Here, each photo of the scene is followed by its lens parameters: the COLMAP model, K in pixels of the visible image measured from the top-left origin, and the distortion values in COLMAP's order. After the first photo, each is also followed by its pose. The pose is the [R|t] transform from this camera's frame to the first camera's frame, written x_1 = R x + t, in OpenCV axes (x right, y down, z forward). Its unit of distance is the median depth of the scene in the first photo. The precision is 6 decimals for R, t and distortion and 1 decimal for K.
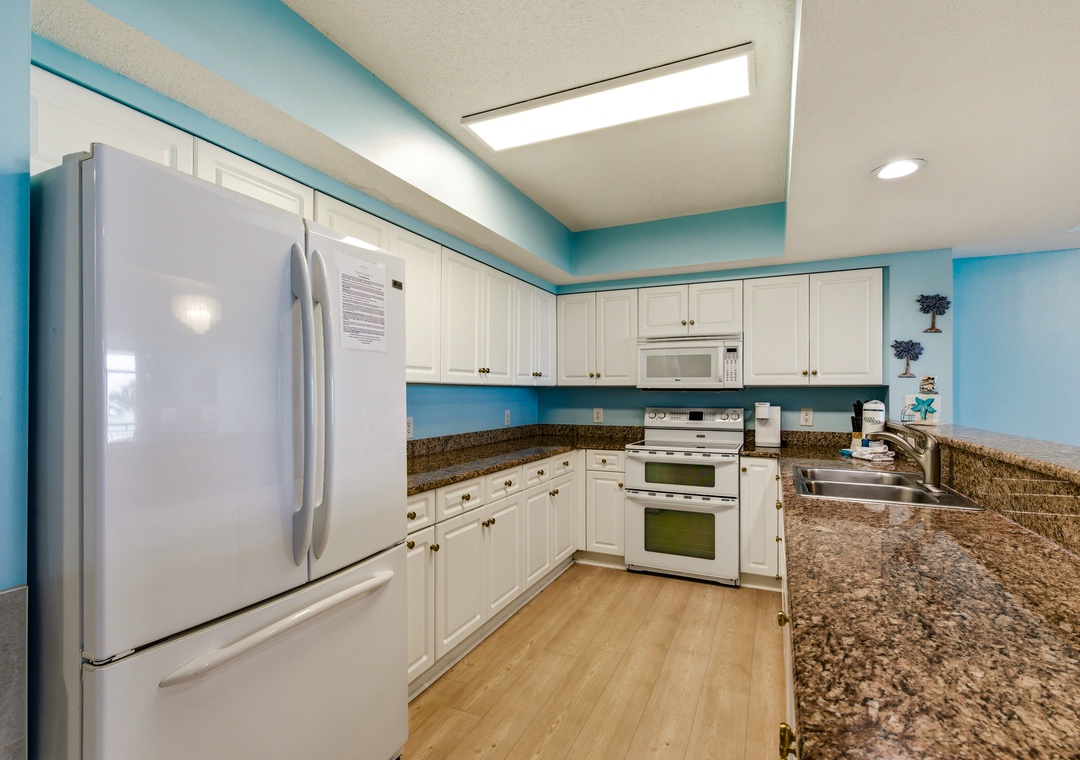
lens RADIAL K [[509.2, 0, 549.4], [0, 509.2, 390.1], [0, 0, 1]] dist [-0.005916, 0.001036]
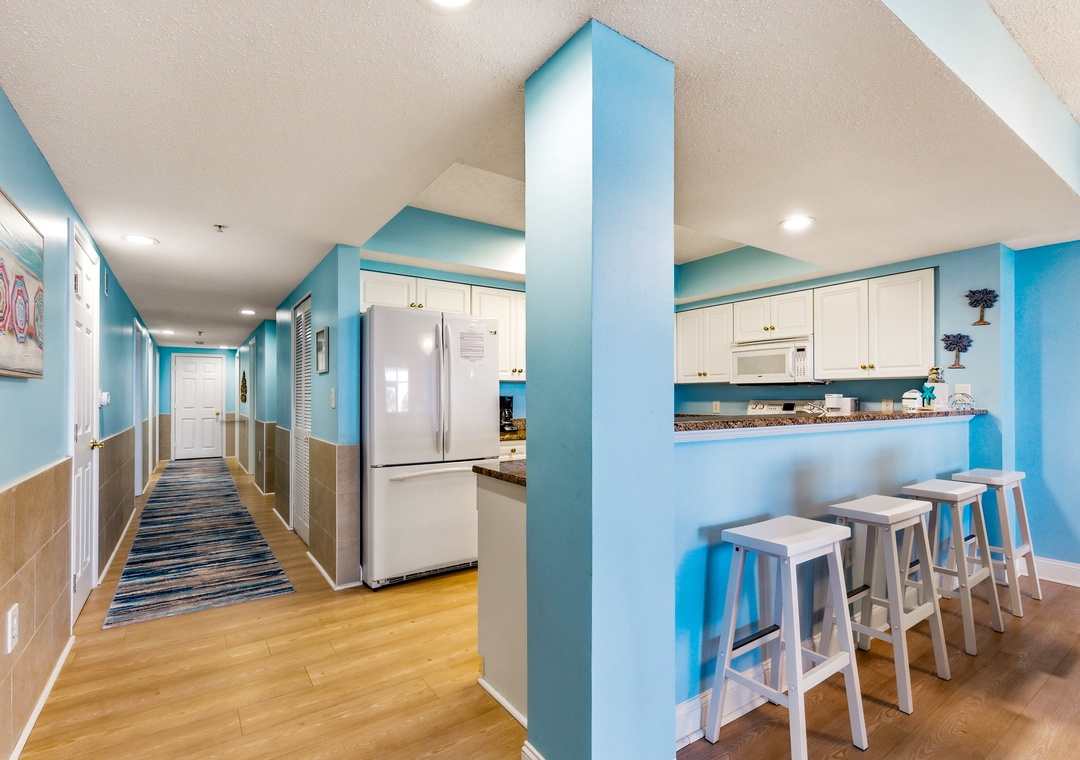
lens RADIAL K [[509.2, 0, 547.0], [0, 509.2, 390.0], [0, 0, 1]] dist [-0.005916, 0.001036]
pose [[0.859705, -0.010201, -0.510690, 0.496456], [0.005309, 0.999925, -0.011035, 0.027270], [0.510764, 0.006775, 0.859694, -0.351562]]
